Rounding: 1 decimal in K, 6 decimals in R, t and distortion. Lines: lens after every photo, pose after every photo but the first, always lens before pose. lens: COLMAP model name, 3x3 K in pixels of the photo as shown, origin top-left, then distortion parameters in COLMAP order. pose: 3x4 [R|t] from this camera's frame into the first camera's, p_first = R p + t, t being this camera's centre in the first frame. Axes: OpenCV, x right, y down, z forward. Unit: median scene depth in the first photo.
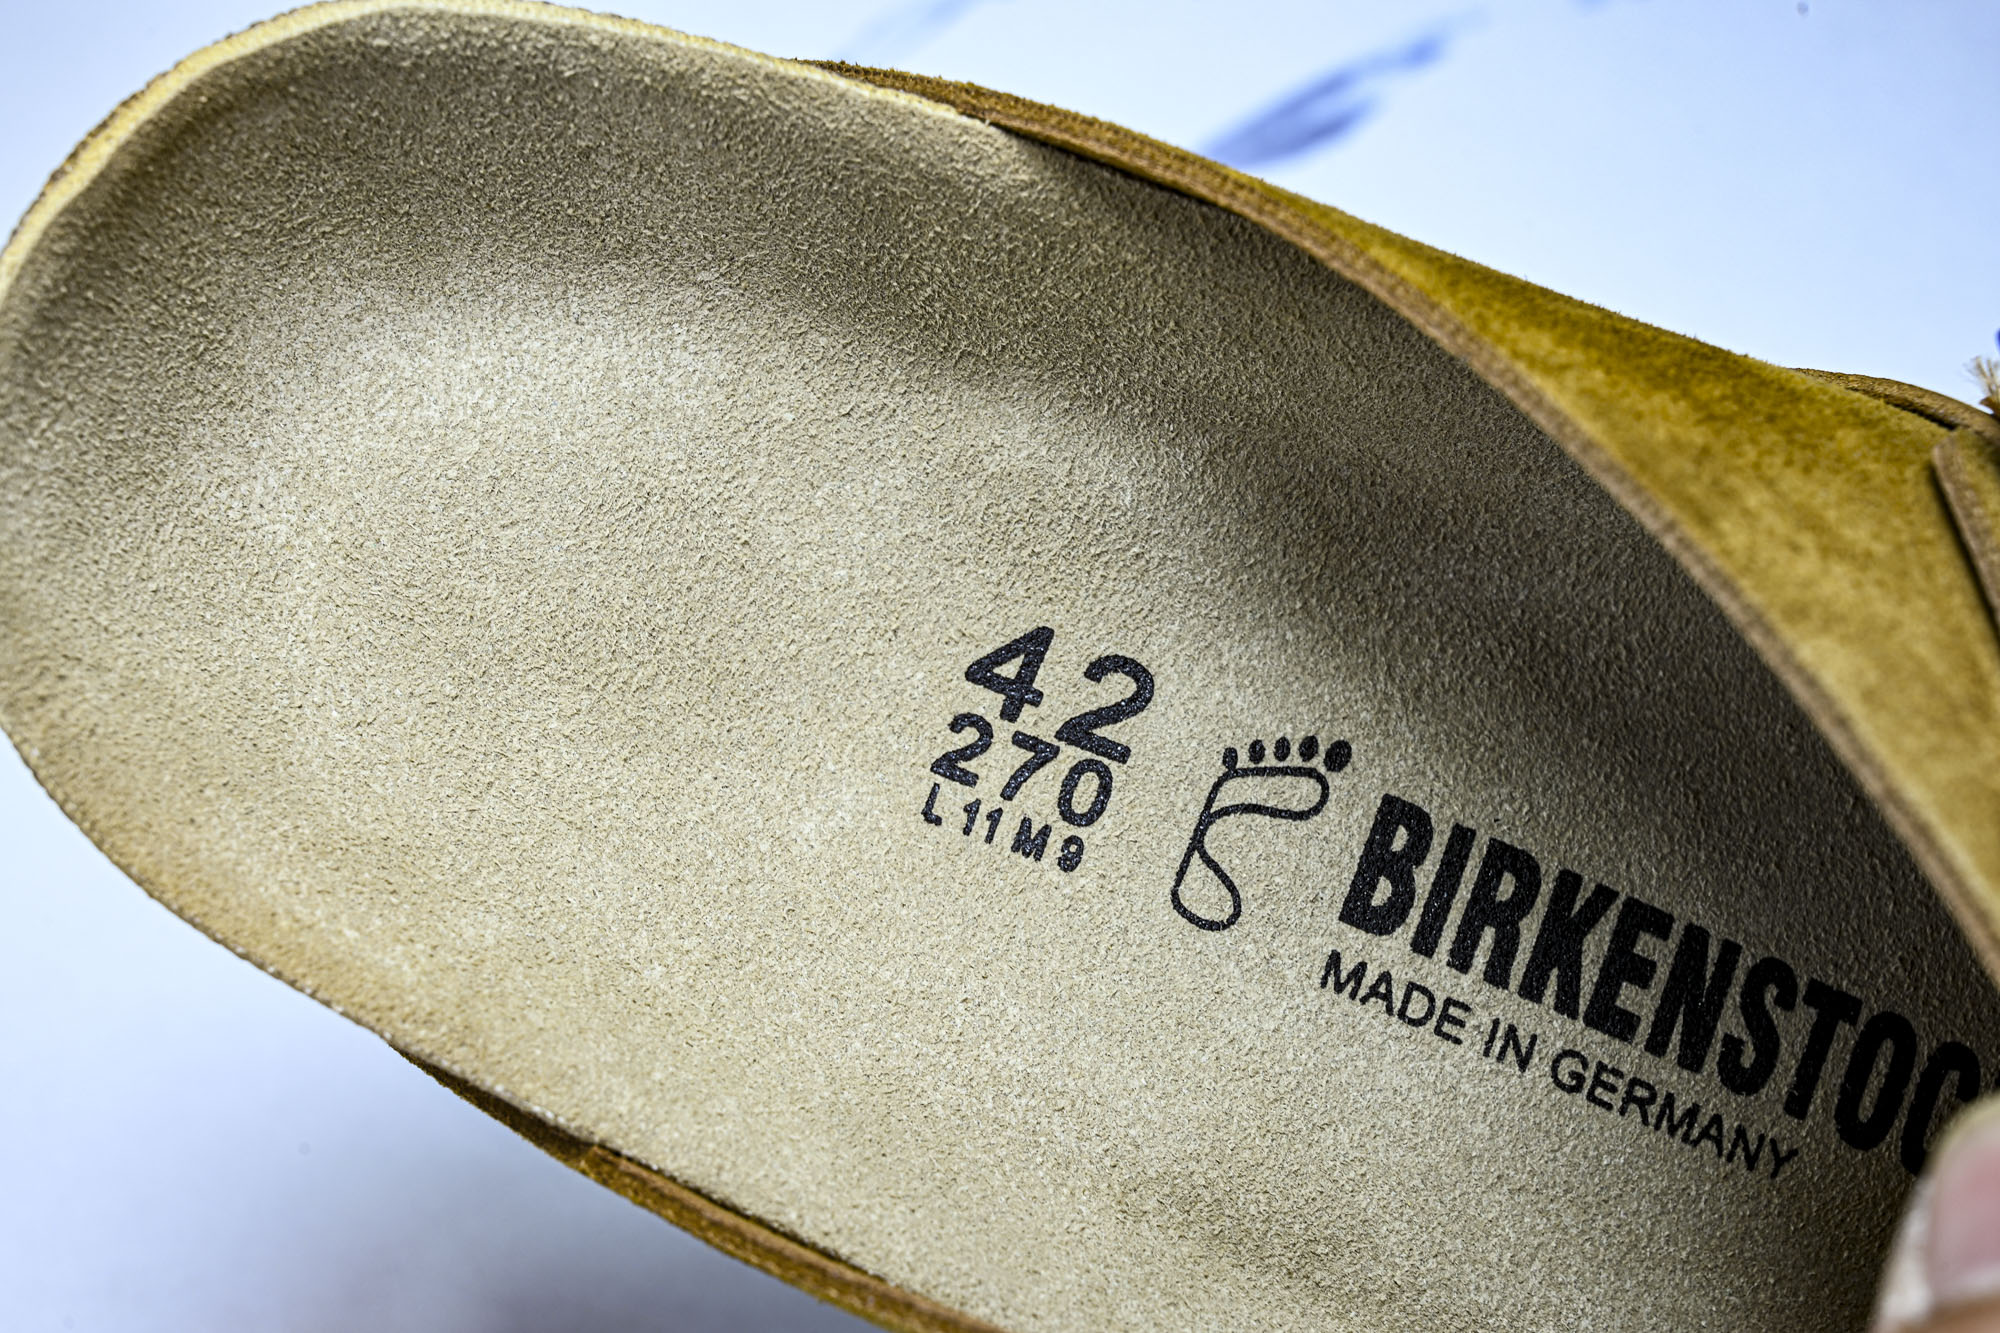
lens RADIAL K [[3566.2, 0, 1000.0], [0, 3566.2, 666.5], [0, 0, 1]] dist [-0.028405, -0.190251]
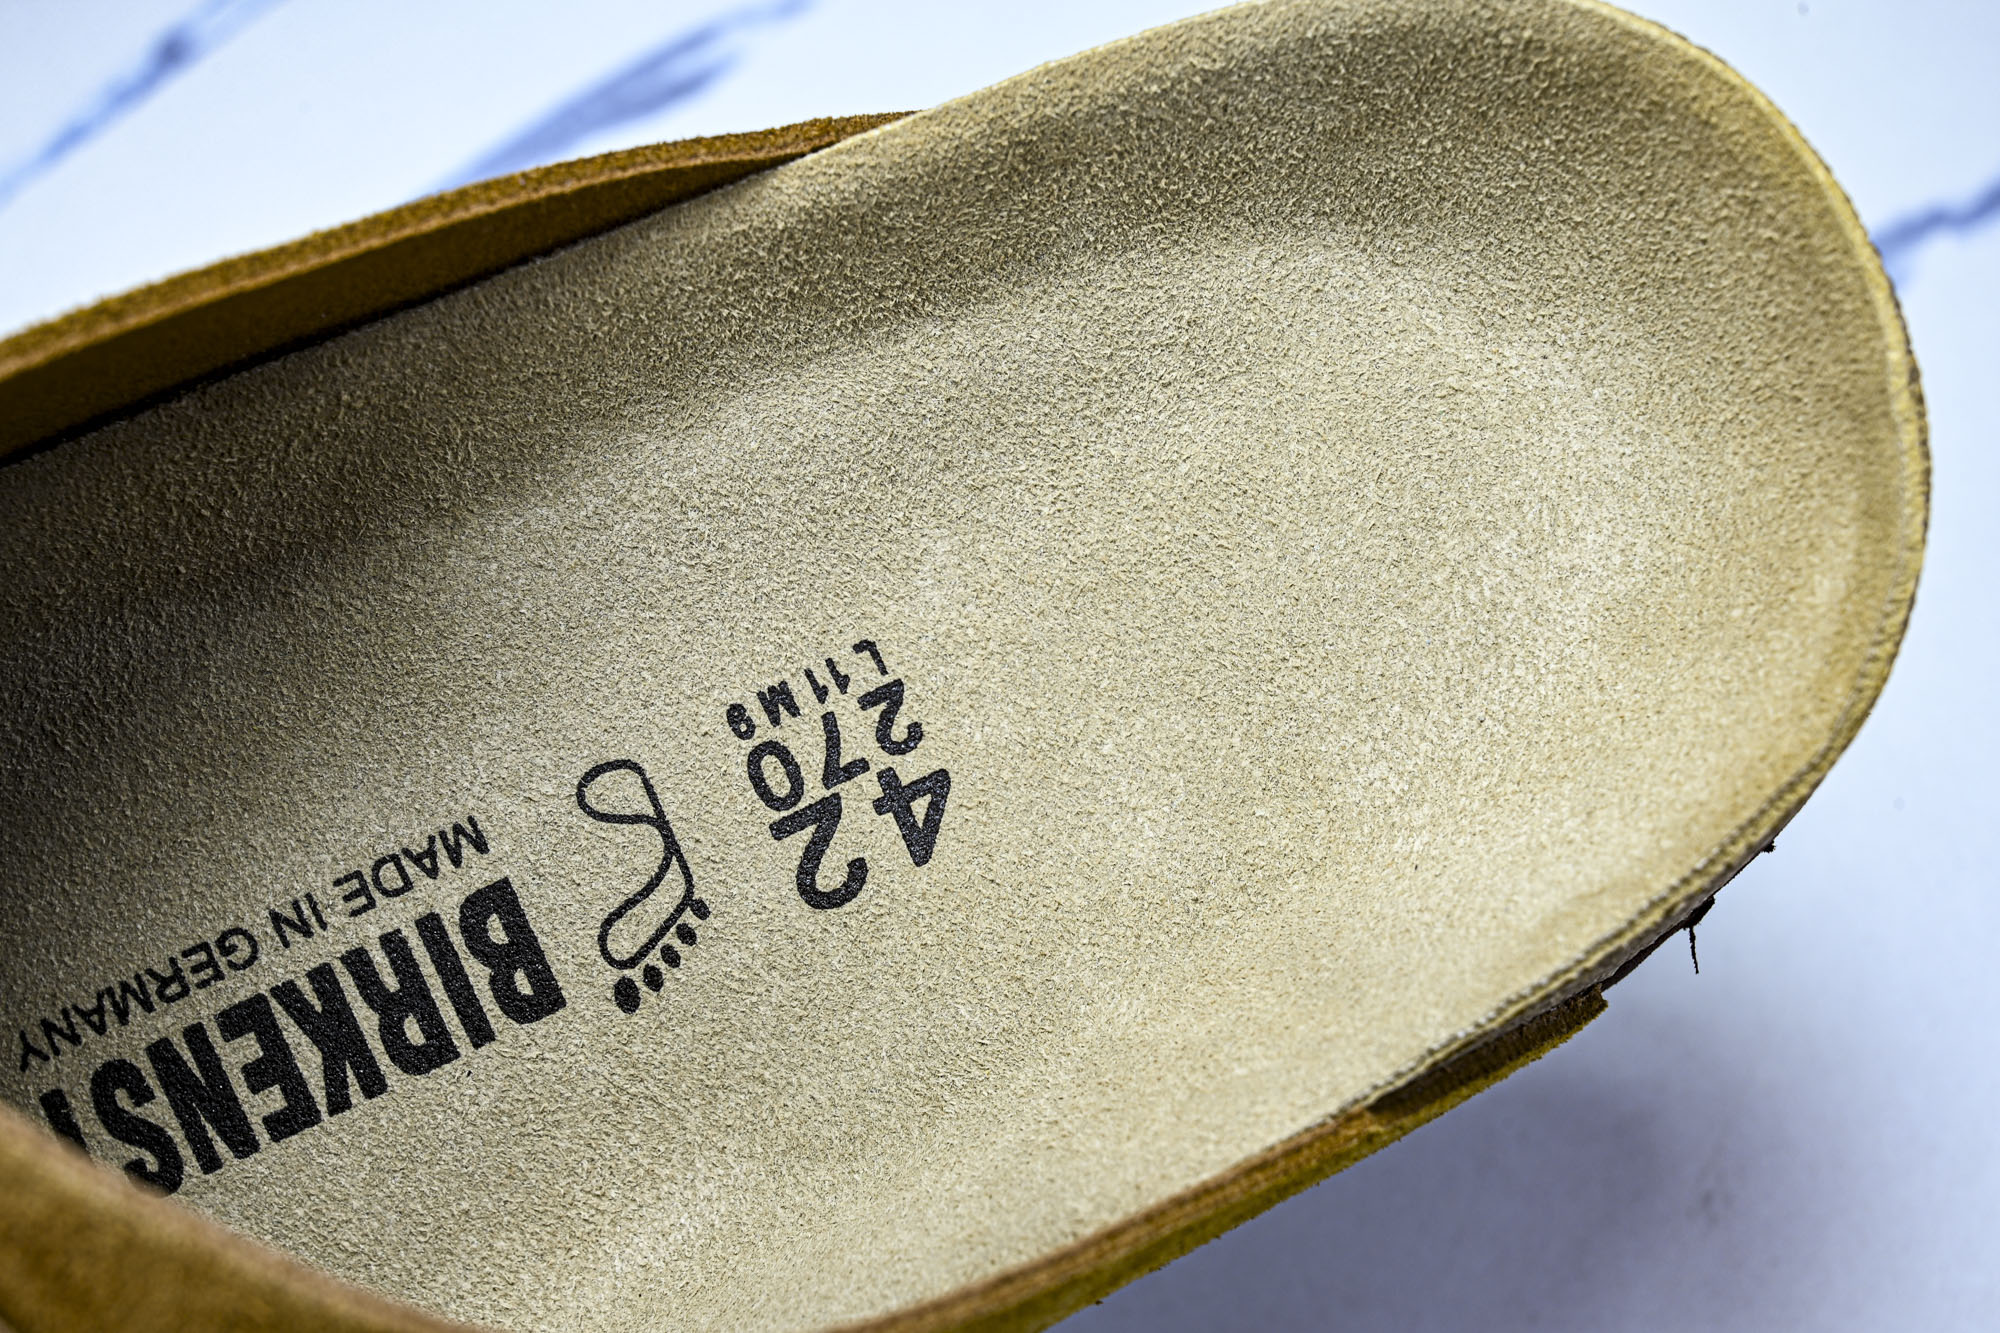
lens RADIAL K [[3566.2, 0, 1000.0], [0, 3566.2, 666.5], [0, 0, 1]] dist [-0.028405, -0.190251]
pose [[-0.685125, 0.718055, -0.122475, 0.080135], [-0.725480, -0.657536, 0.203284, -0.189604], [0.065437, 0.228129, 0.971430, 0.037005]]
